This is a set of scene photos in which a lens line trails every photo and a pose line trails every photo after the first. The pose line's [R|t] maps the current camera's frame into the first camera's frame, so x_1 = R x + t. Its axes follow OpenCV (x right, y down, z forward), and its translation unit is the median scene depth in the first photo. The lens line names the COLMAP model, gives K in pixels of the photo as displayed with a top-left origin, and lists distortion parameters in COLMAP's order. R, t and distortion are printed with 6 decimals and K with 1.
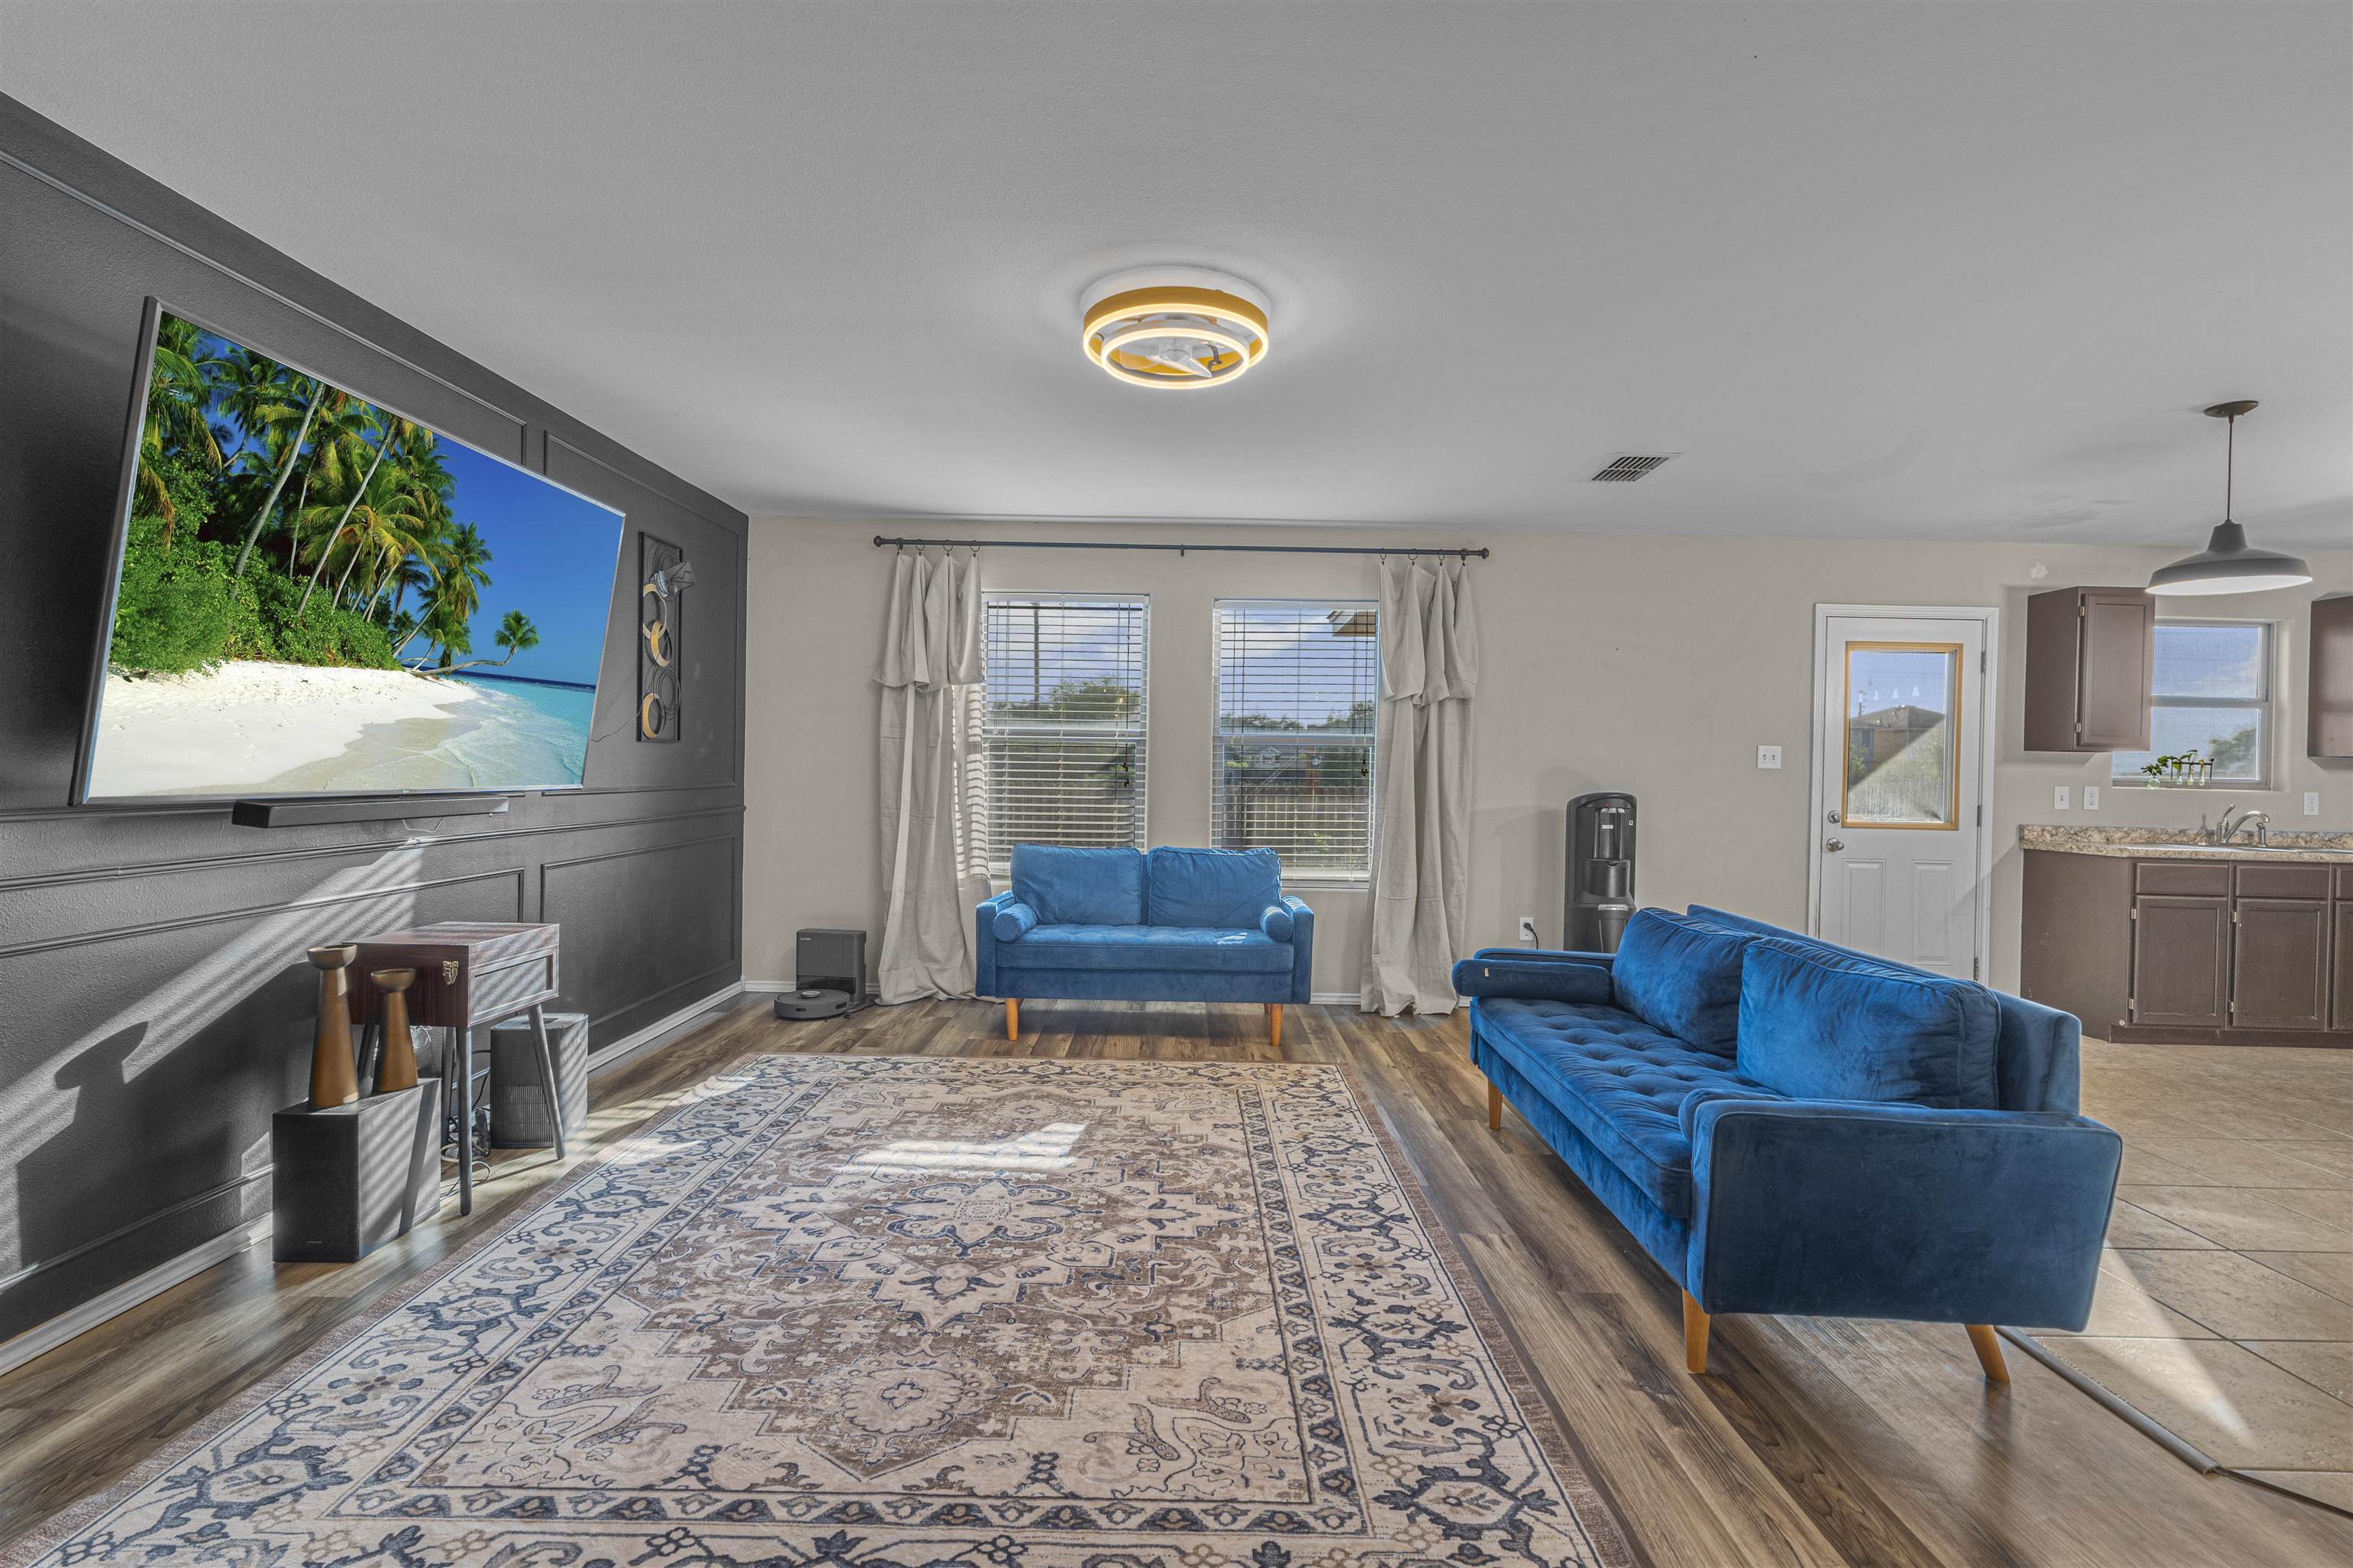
lens RADIAL K [[1068.5, 0, 1185.2], [0, 1068.5, 779.3], [0, 0, 1]] dist [-0.005854, 0.002052]
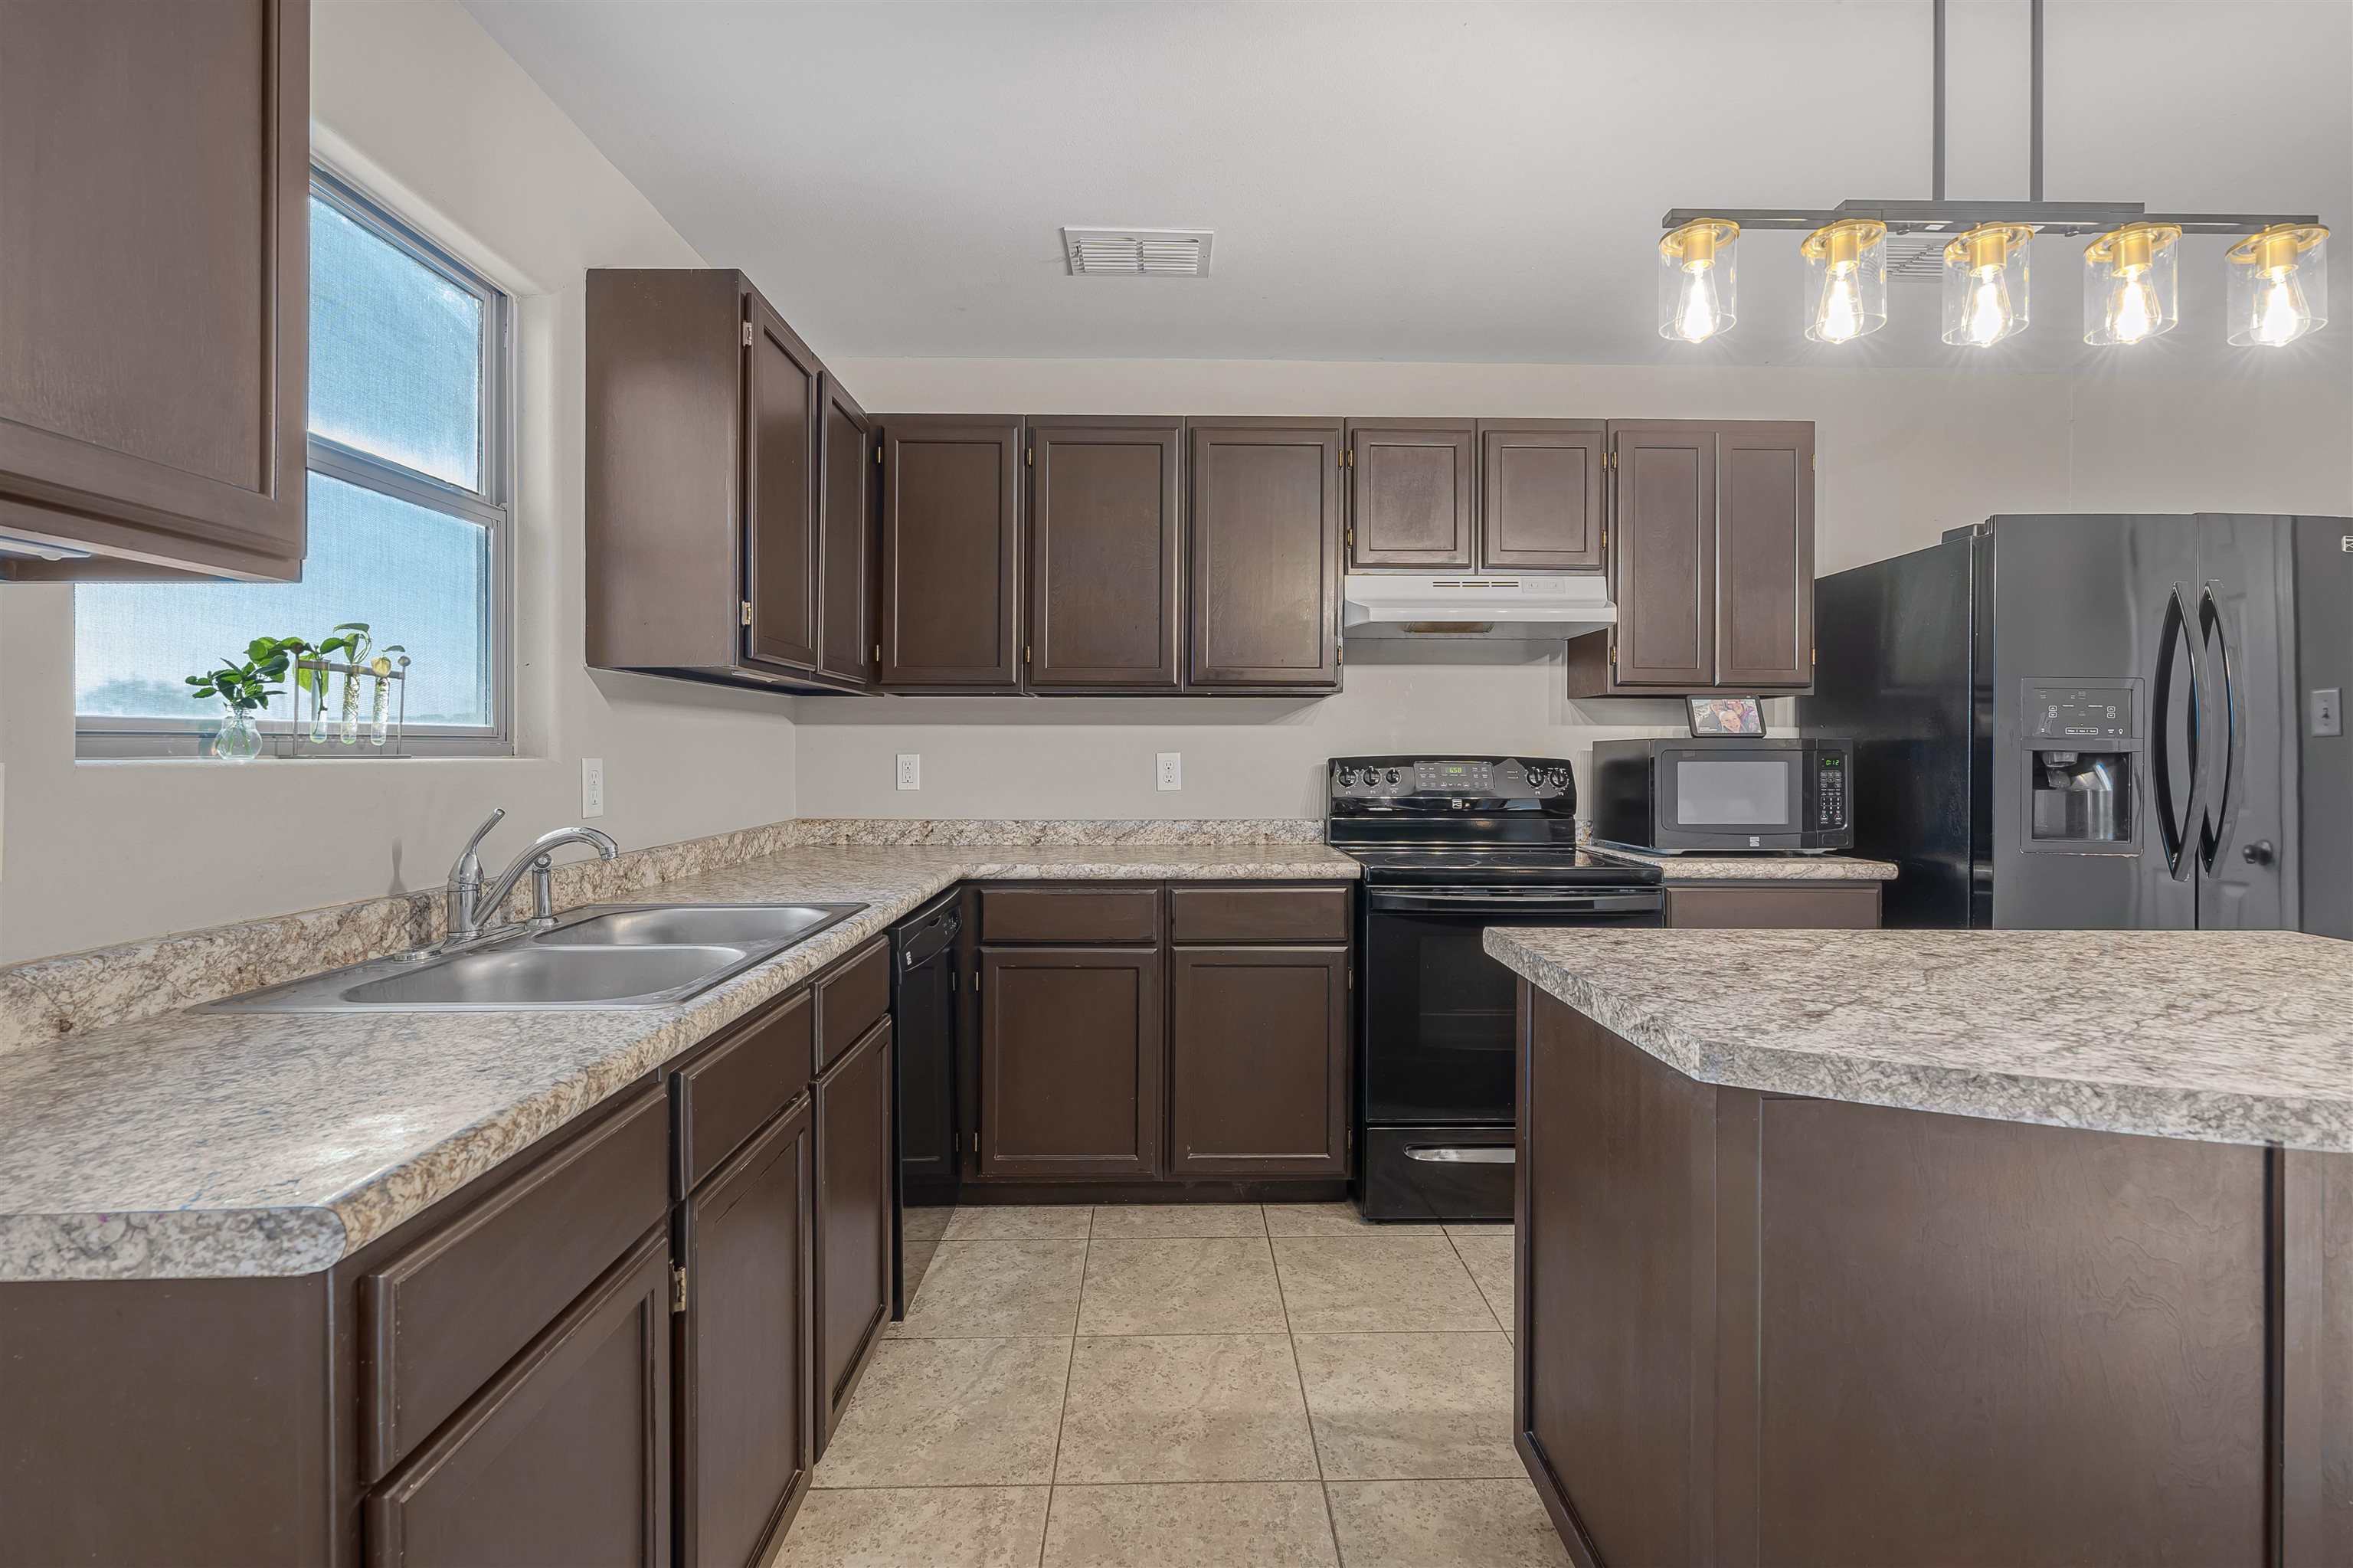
lens RADIAL K [[1068.5, 0, 1179.8], [0, 1068.5, 742.3], [0, 0, 1]] dist [-0.005854, 0.002052]
pose [[-0.012262, -0.014938, 0.999813, 0.934350], [0.010301, 0.999833, 0.015065, 0.003900], [-0.999872, 0.010483, -0.012106, 1.113960]]
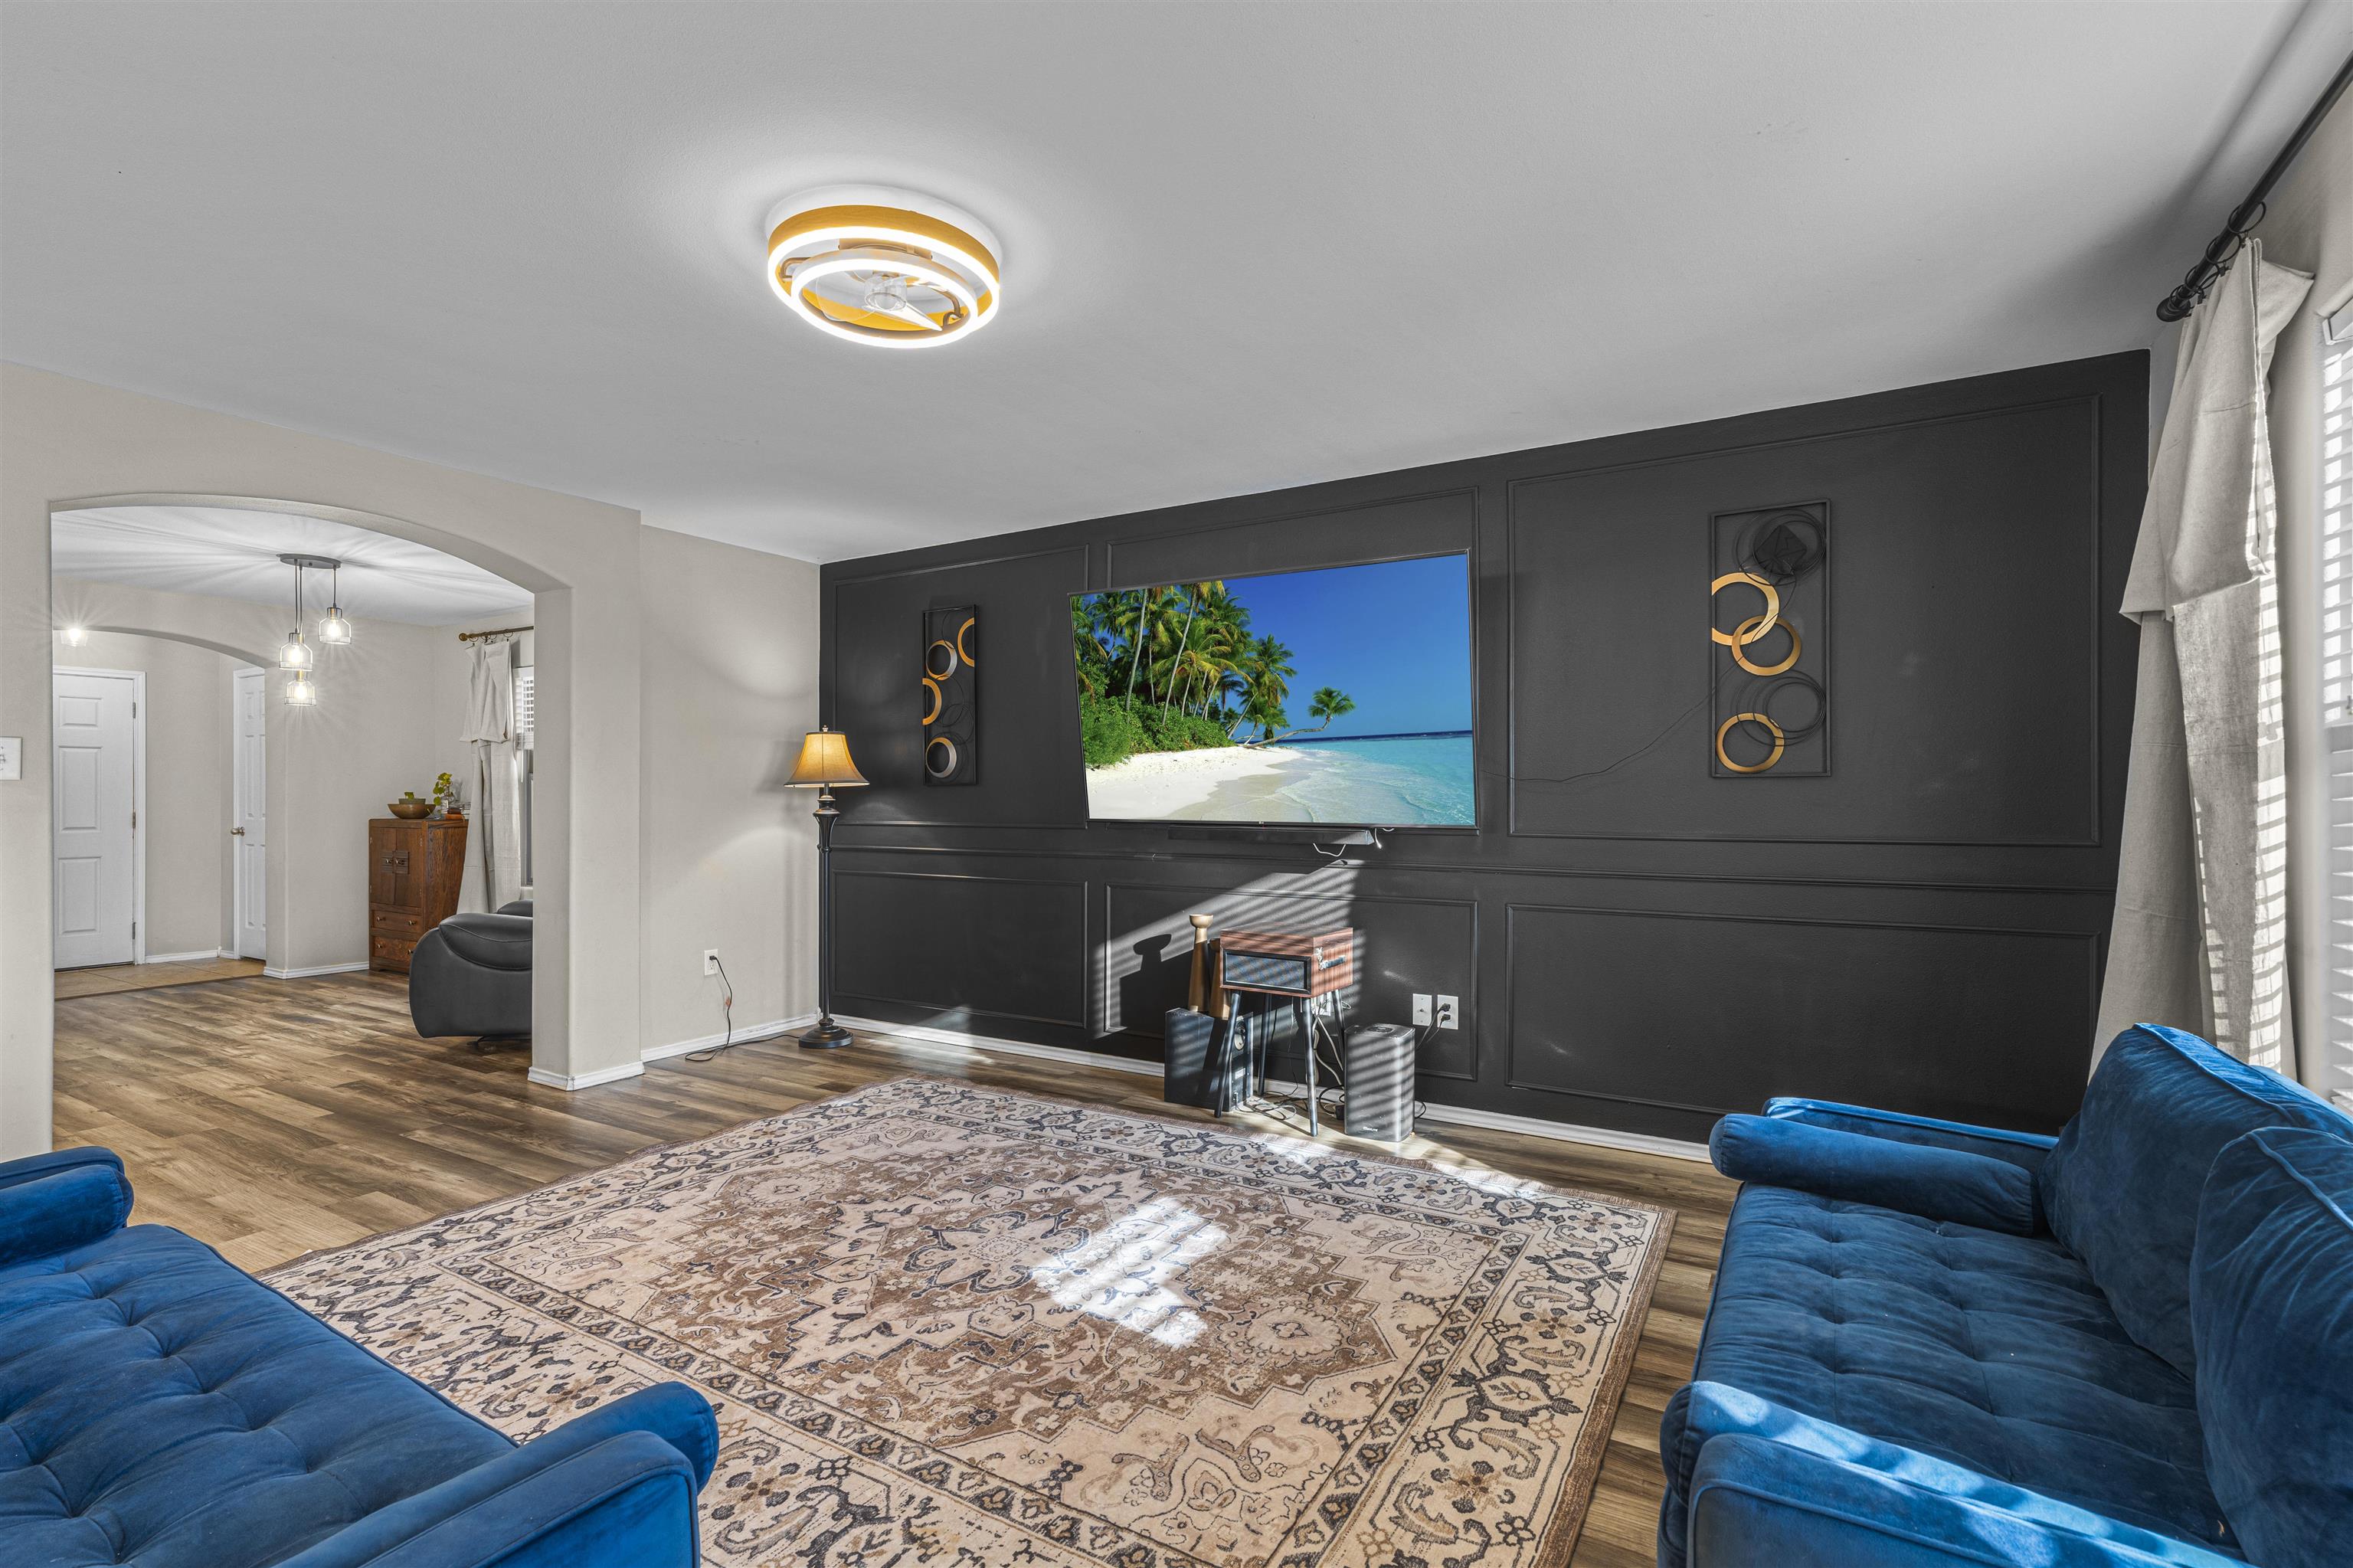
lens RADIAL K [[1068.5, 0, 1161.8], [0, 1068.5, 824.3], [0, 0, 1]] dist [-0.005854, 0.002052]
pose [[-0.524760, 0.002746, -0.851246, 0.420052], [-0.018870, 0.999712, 0.014858, -0.005645], [0.851041, 0.023860, -0.524557, 1.198769]]
